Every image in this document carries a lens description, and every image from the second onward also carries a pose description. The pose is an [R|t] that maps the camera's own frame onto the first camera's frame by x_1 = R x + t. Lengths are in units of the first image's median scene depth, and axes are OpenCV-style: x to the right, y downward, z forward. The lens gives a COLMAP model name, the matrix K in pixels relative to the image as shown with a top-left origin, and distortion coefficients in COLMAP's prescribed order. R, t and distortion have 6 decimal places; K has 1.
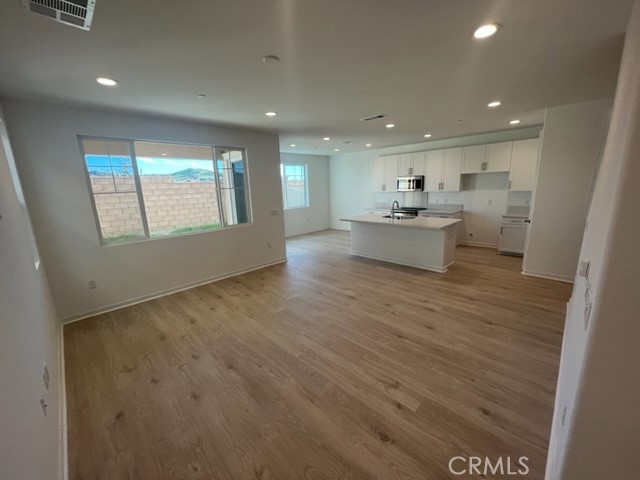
lens RADIAL K [[257.3, 0, 316.8], [0, 257.3, 238.8], [0, 0, 1]] dist [-0.000339, -0.000243]
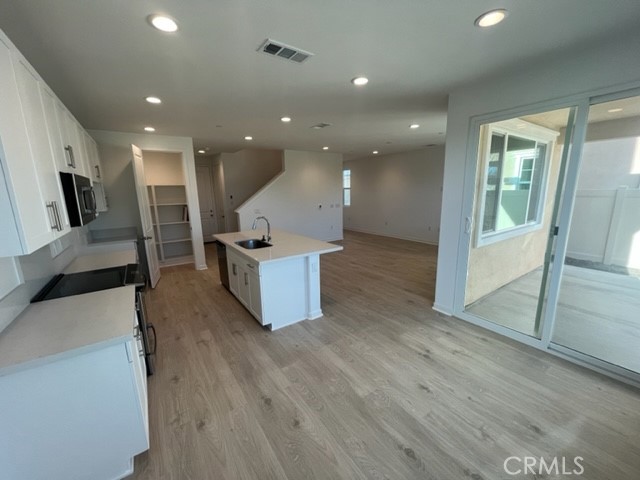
lens RADIAL K [[257.3, 0, 321.9], [0, 257.3, 239.0], [0, 0, 1]] dist [-0.000339, -0.000243]
pose [[-0.984427, 0.022055, 0.174404, 0.033131], [0.087643, 0.921581, 0.378163, -0.326863], [-0.152387, 0.387559, -0.909162, 1.570180]]
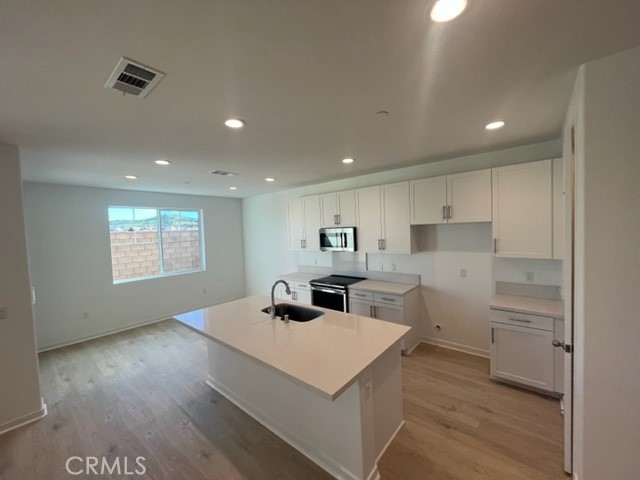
lens RADIAL K [[257.3, 0, 316.6], [0, 257.3, 240.0], [0, 0, 1]] dist [-0.000339, -0.000243]
pose [[0.996517, -0.007352, 0.083060, 0.326362], [0.021135, 0.985846, -0.166315, -0.137356], [-0.080662, 0.167491, 0.982568, 0.490205]]
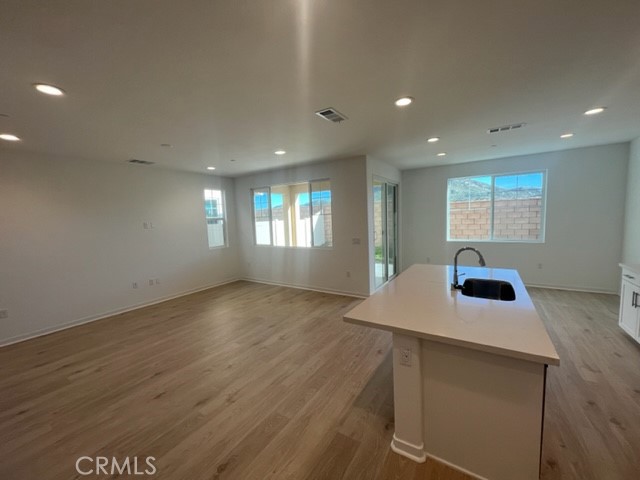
lens RADIAL K [[257.3, 0, 317.4], [0, 257.3, 239.3], [0, 0, 1]] dist [-0.000339, -0.000243]
pose [[0.209338, 0.114634, -0.971101, 0.661704], [-0.167247, 0.982668, 0.079946, -0.150327], [0.963435, 0.145677, 0.224882, 0.635165]]
